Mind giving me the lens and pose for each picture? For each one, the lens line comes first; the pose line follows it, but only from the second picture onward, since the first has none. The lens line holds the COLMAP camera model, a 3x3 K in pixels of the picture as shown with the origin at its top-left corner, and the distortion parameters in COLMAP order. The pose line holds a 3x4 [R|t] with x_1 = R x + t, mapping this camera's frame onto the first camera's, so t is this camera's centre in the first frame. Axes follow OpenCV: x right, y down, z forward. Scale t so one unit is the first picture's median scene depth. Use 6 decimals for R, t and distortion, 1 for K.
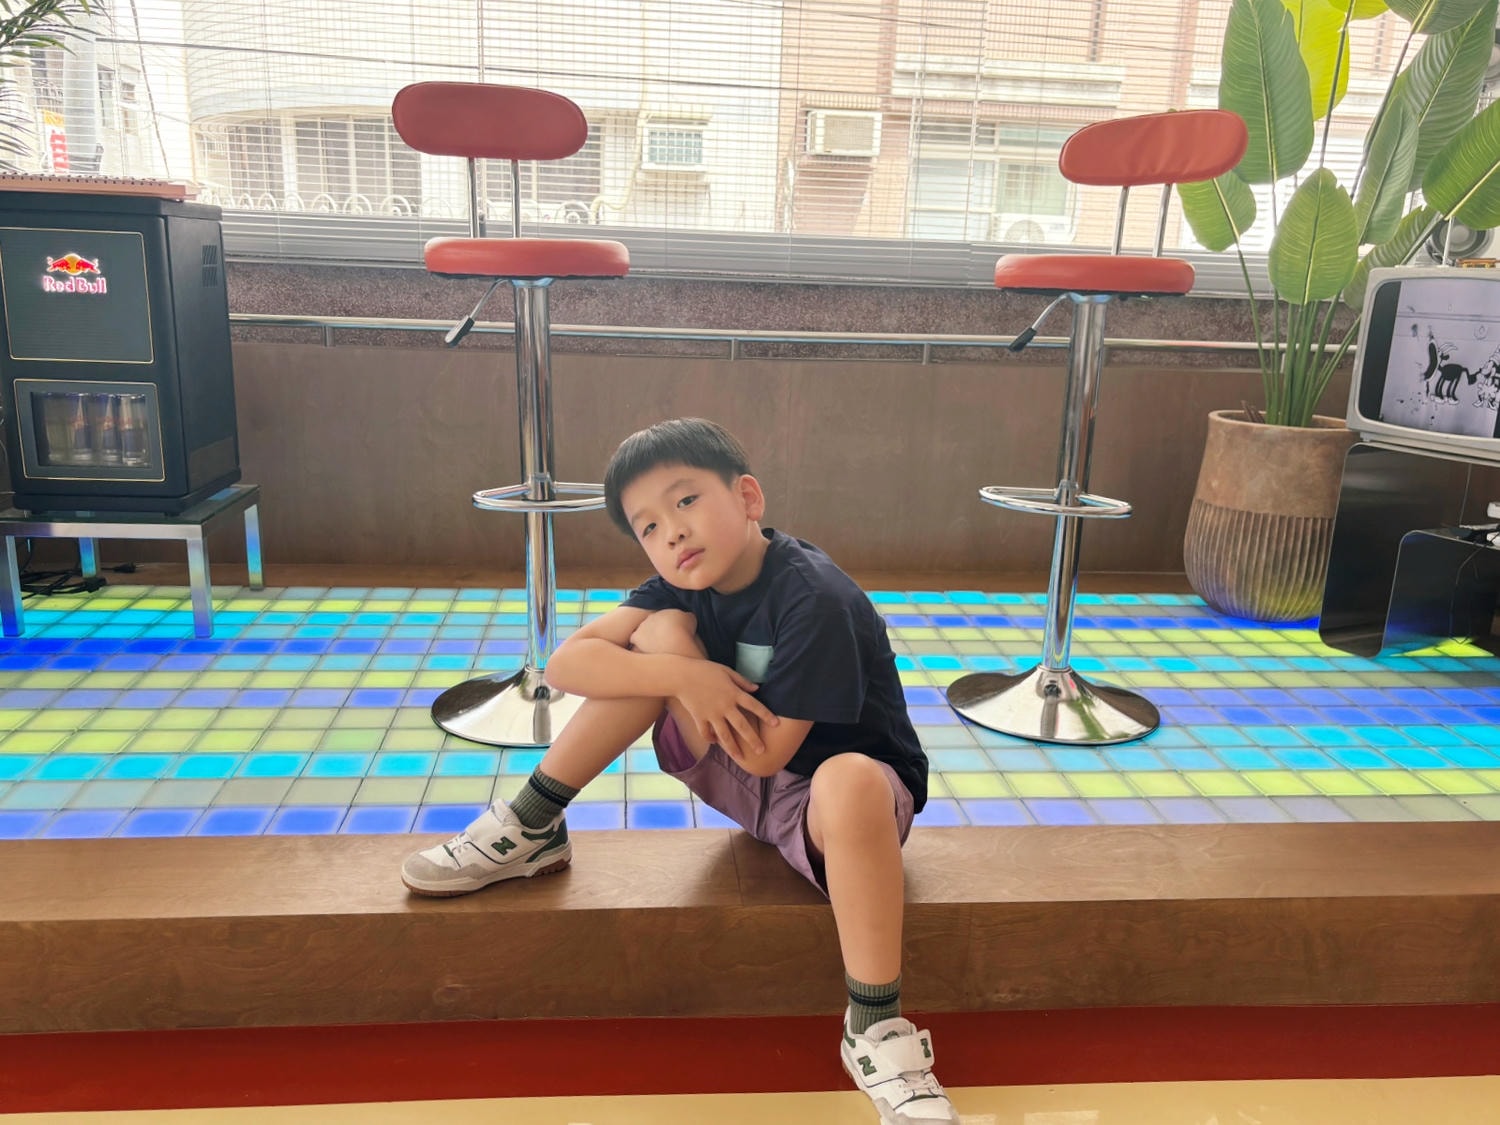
lens RADIAL K [[1143.0, 0, 747.7], [0, 1143.0, 561.5], [0, 0, 1]] dist [-0.006348, -0.002161]
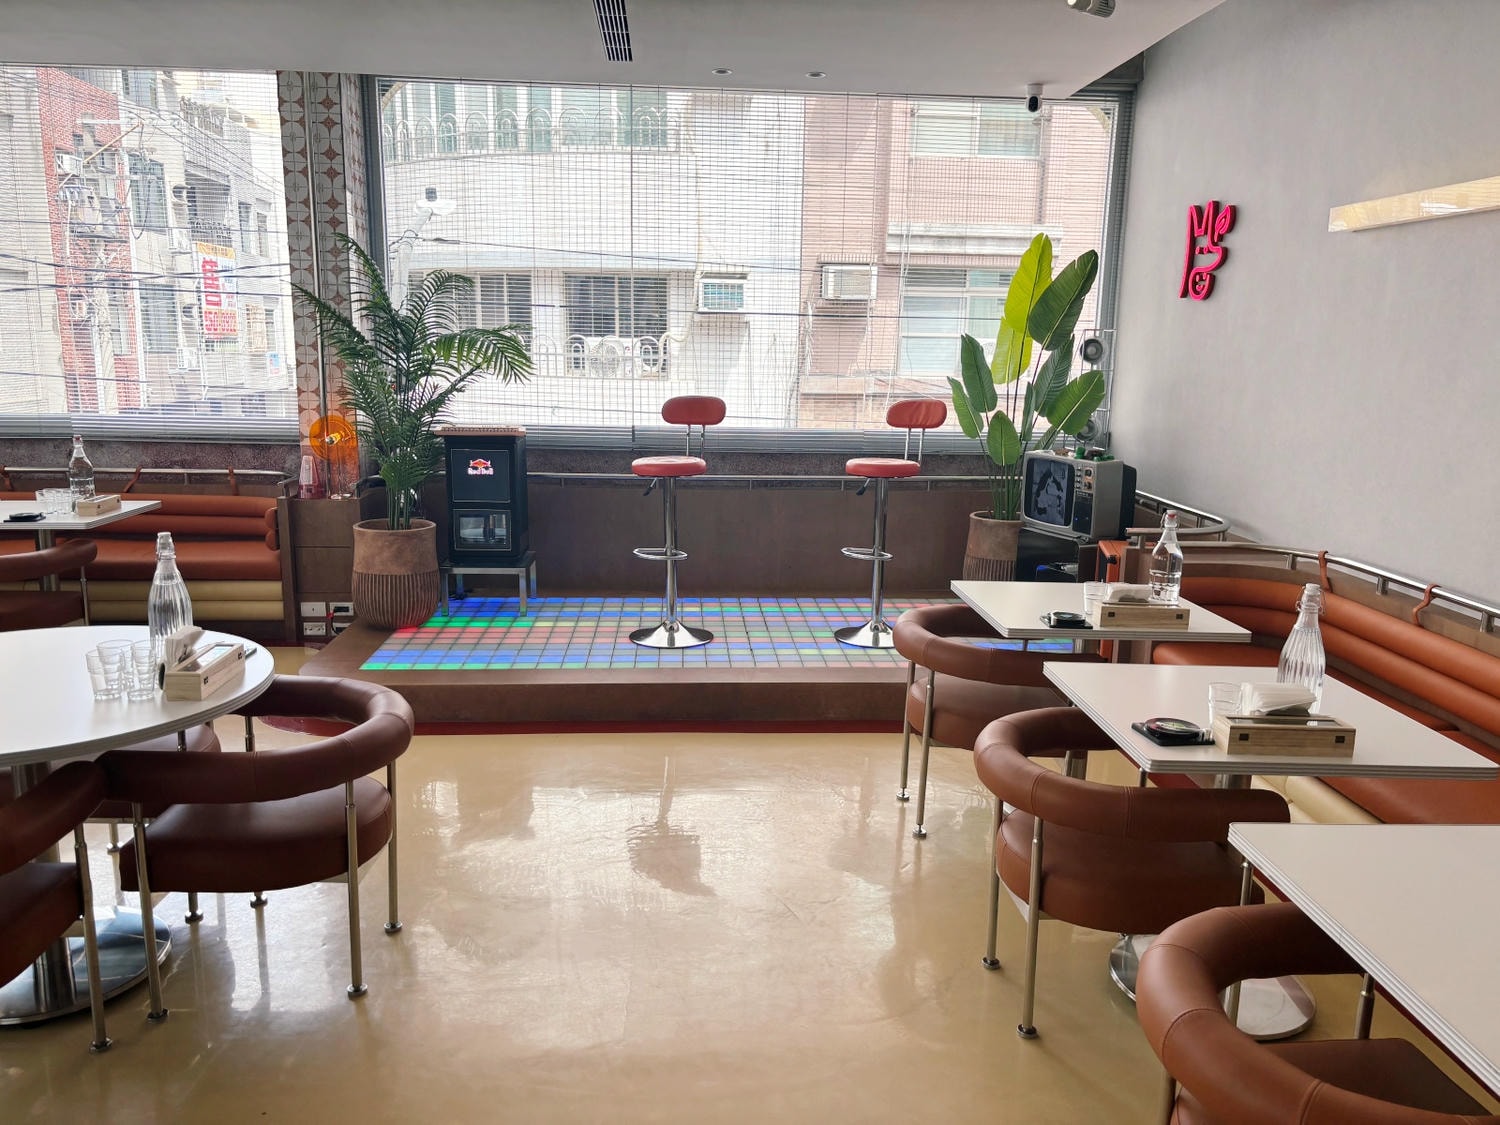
lens RADIAL K [[1143.0, 0, 748.1], [0, 1143.0, 565.1], [0, 0, 1]] dist [-0.006348, -0.002161]
pose [[0.998982, -0.010834, -0.043785, 0.069881], [0.008619, 0.998689, -0.050463, 0.065855], [0.044275, 0.050035, 0.997766, -1.046047]]
